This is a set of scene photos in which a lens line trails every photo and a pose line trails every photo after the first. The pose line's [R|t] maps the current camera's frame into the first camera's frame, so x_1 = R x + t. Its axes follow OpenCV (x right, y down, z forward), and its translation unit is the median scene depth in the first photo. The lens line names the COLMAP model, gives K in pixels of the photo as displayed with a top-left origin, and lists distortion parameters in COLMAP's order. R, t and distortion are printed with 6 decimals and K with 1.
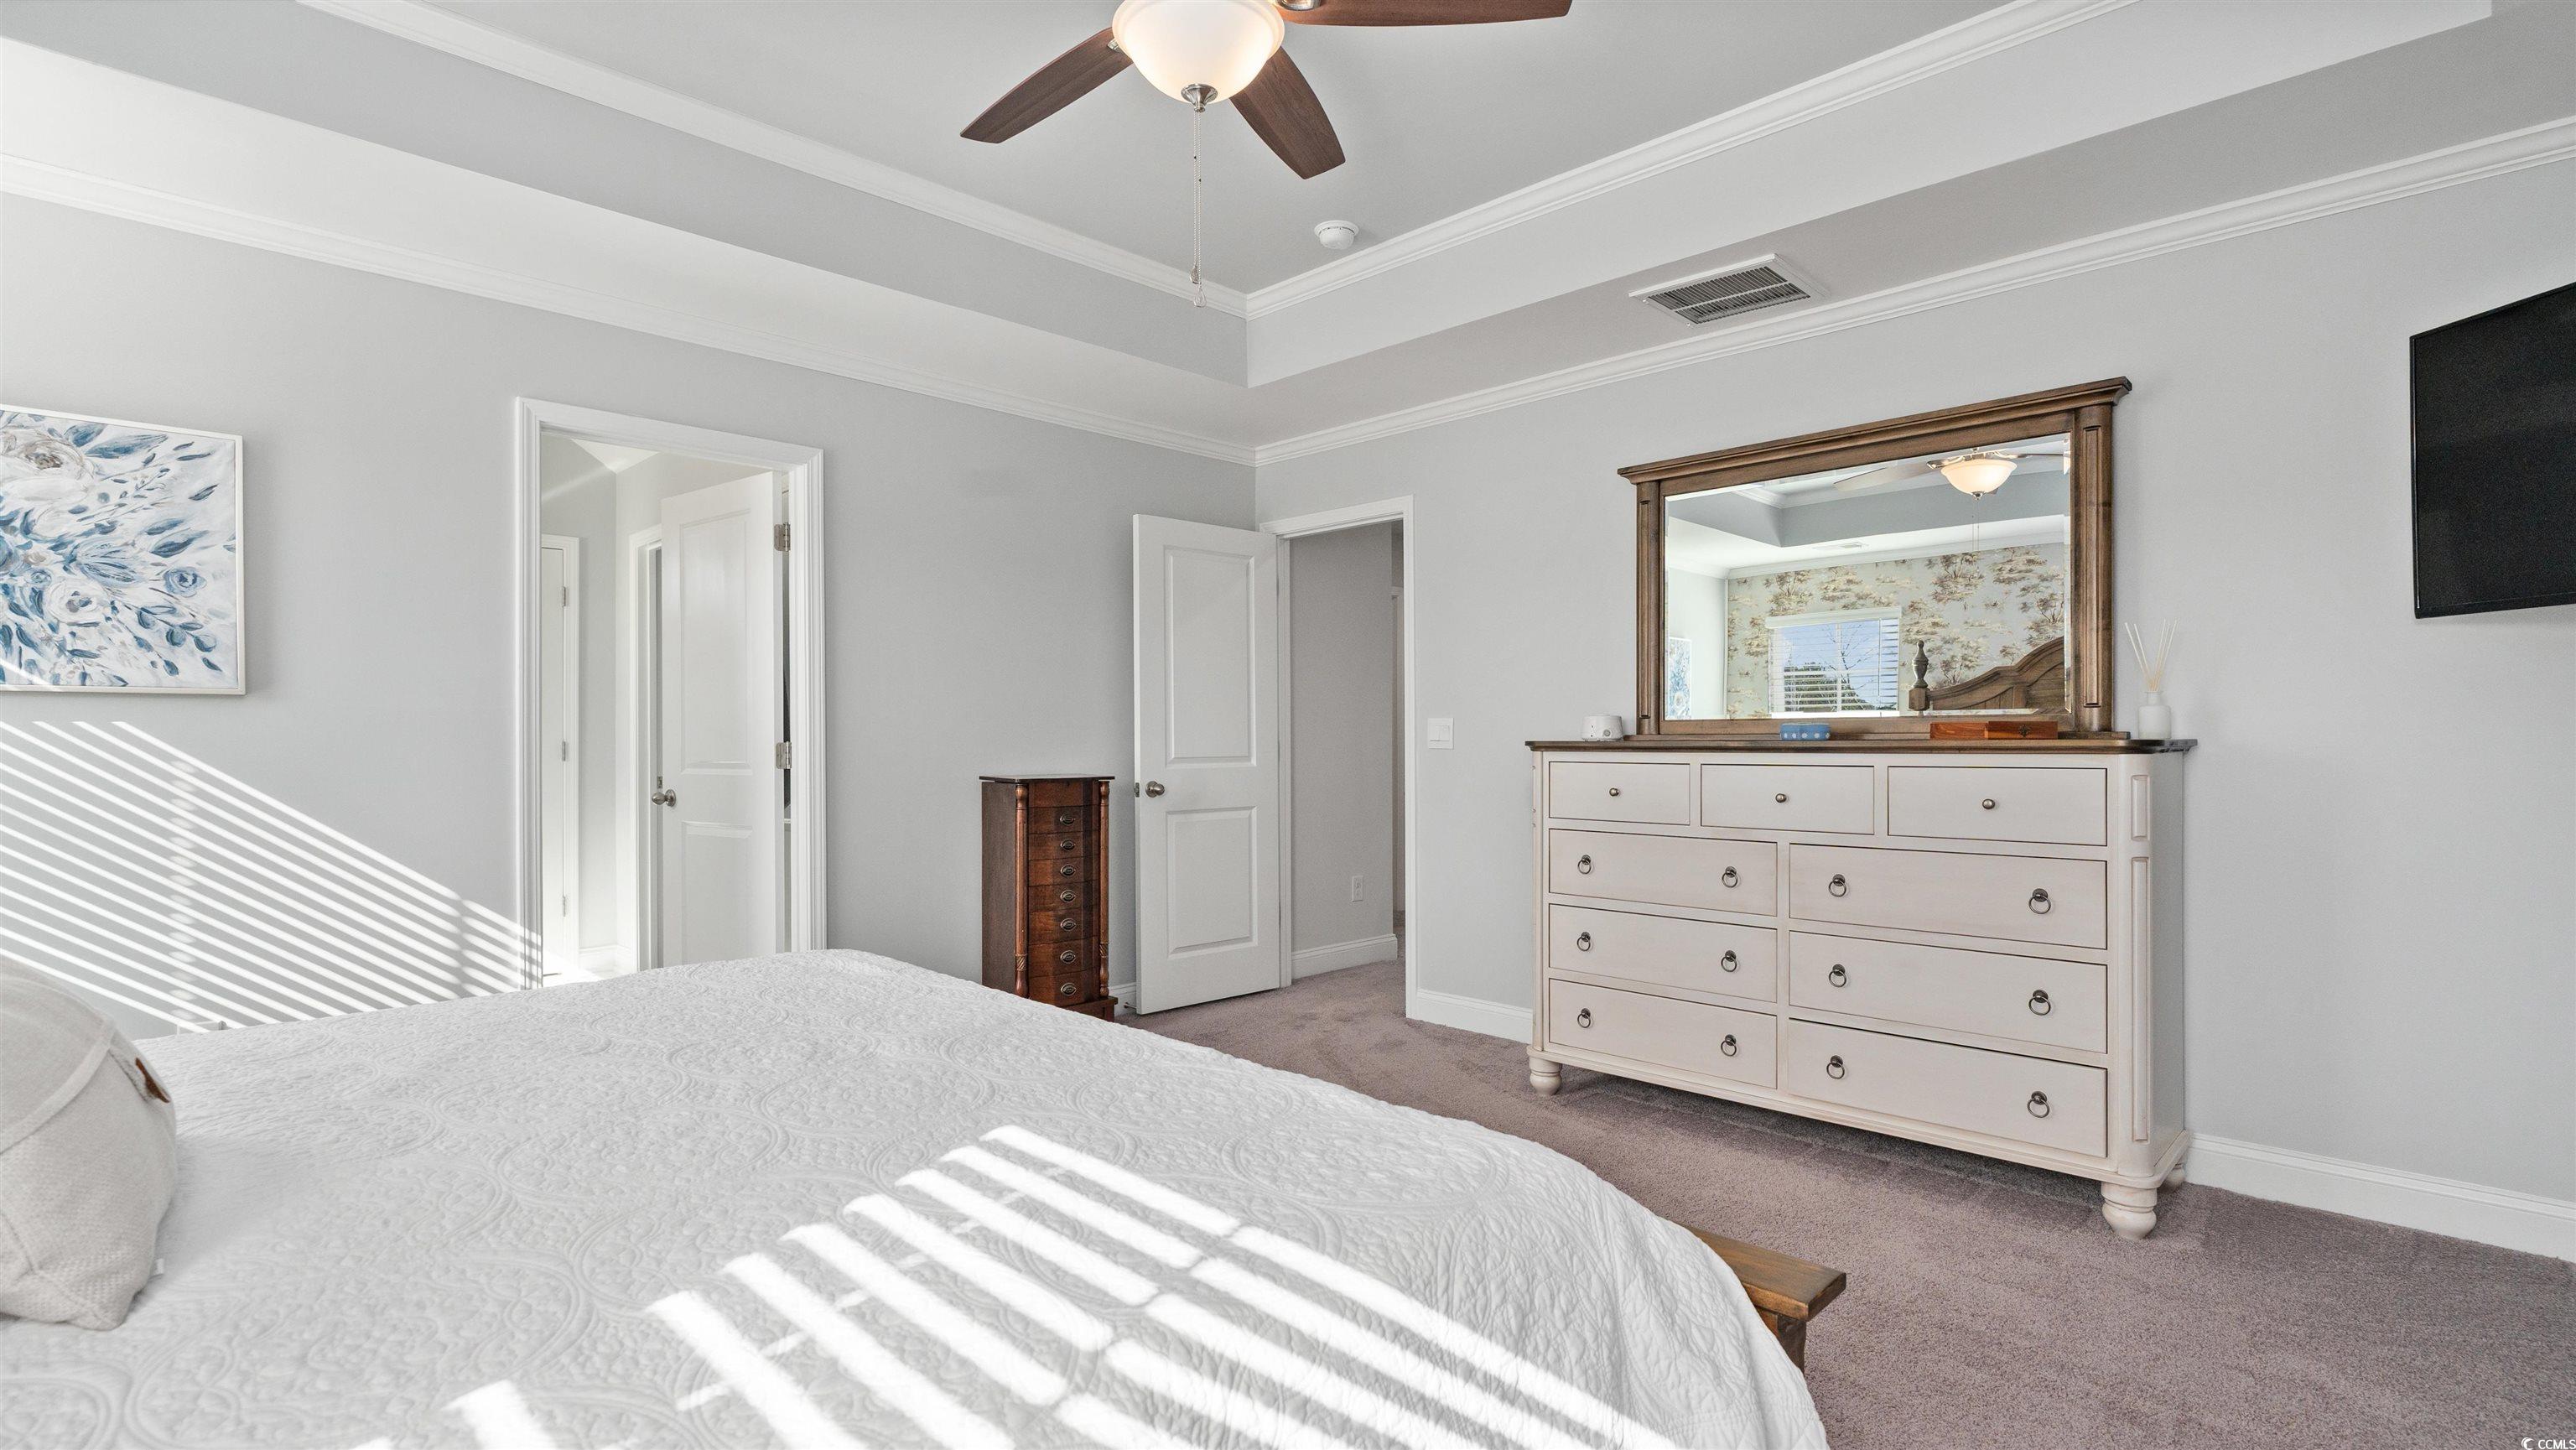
lens RADIAL K [[1184.1, 0, 1294.5], [0, 1184.1, 745.2], [0, 0, 1]] dist [-0.001823, 0.000013]
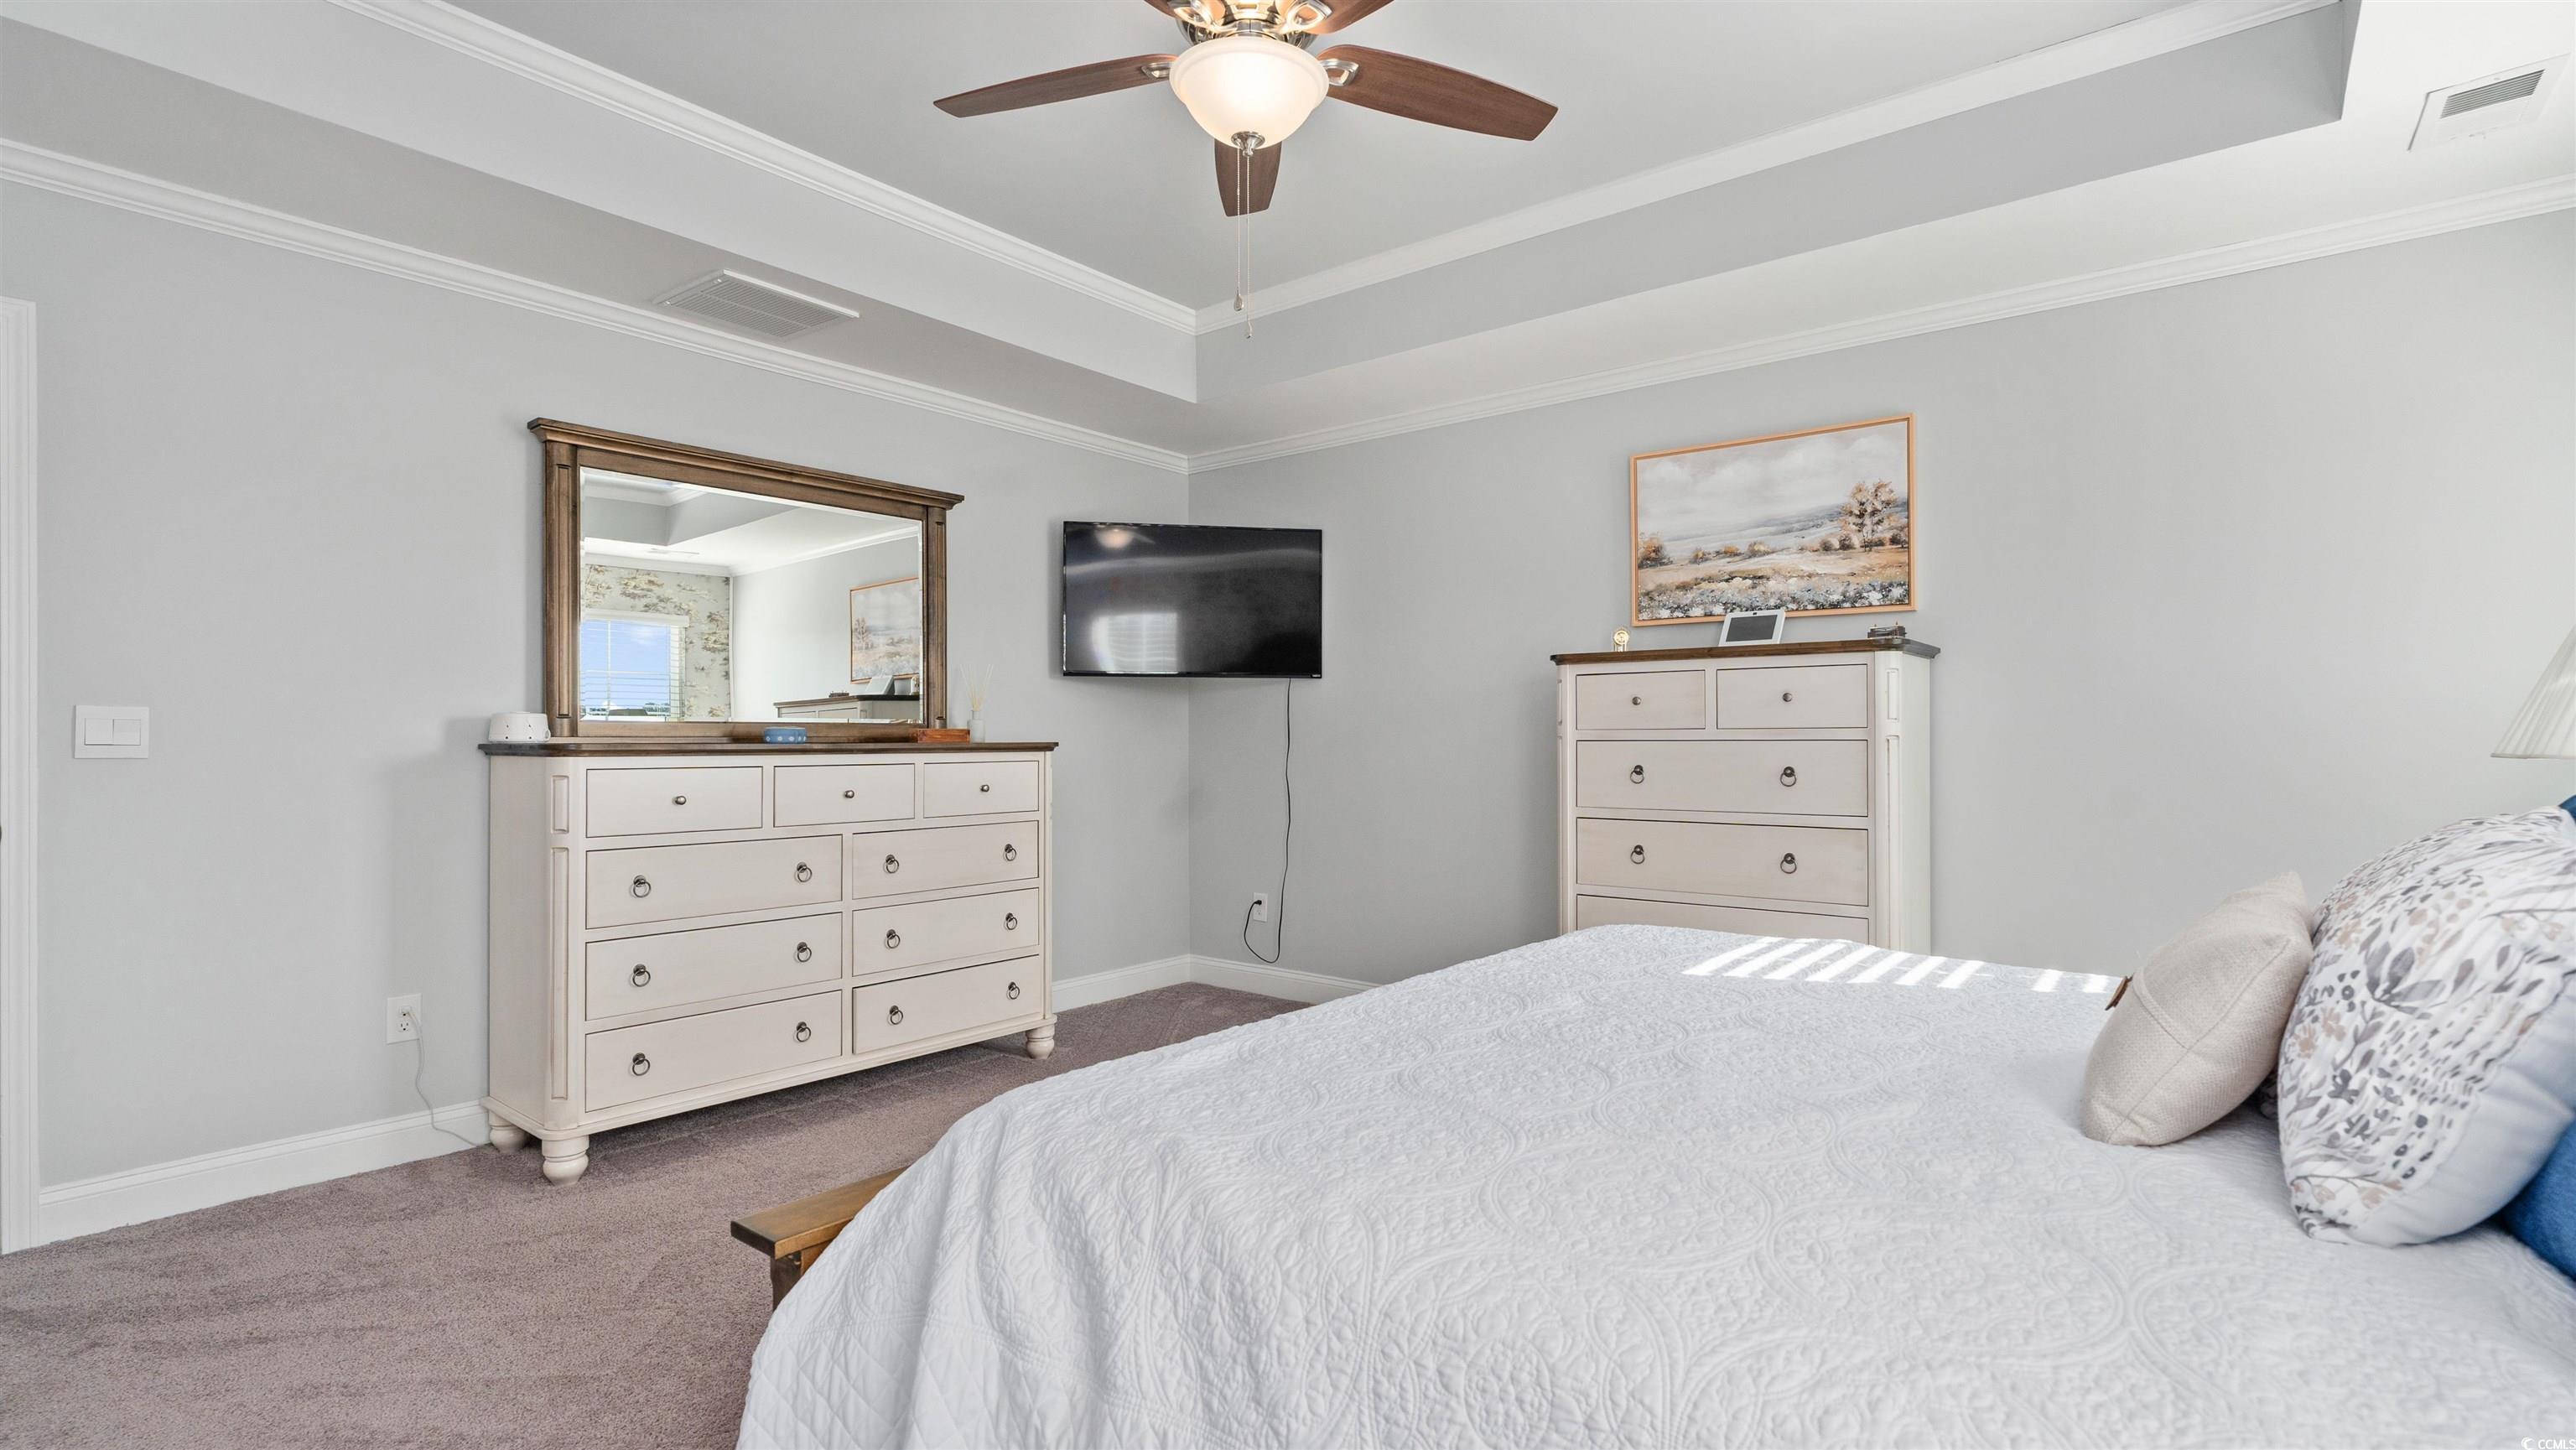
lens RADIAL K [[1166.6, 0, 1288.0], [0, 1166.6, 725.0], [0, 0, 1]] dist [-0.001569, 0.000197]
pose [[-0.087371, 0.010514, 0.996120, -0.700497], [0.003126, 0.999942, -0.010280, -0.008342], [-0.996171, 0.002216, -0.087399, 0.649860]]
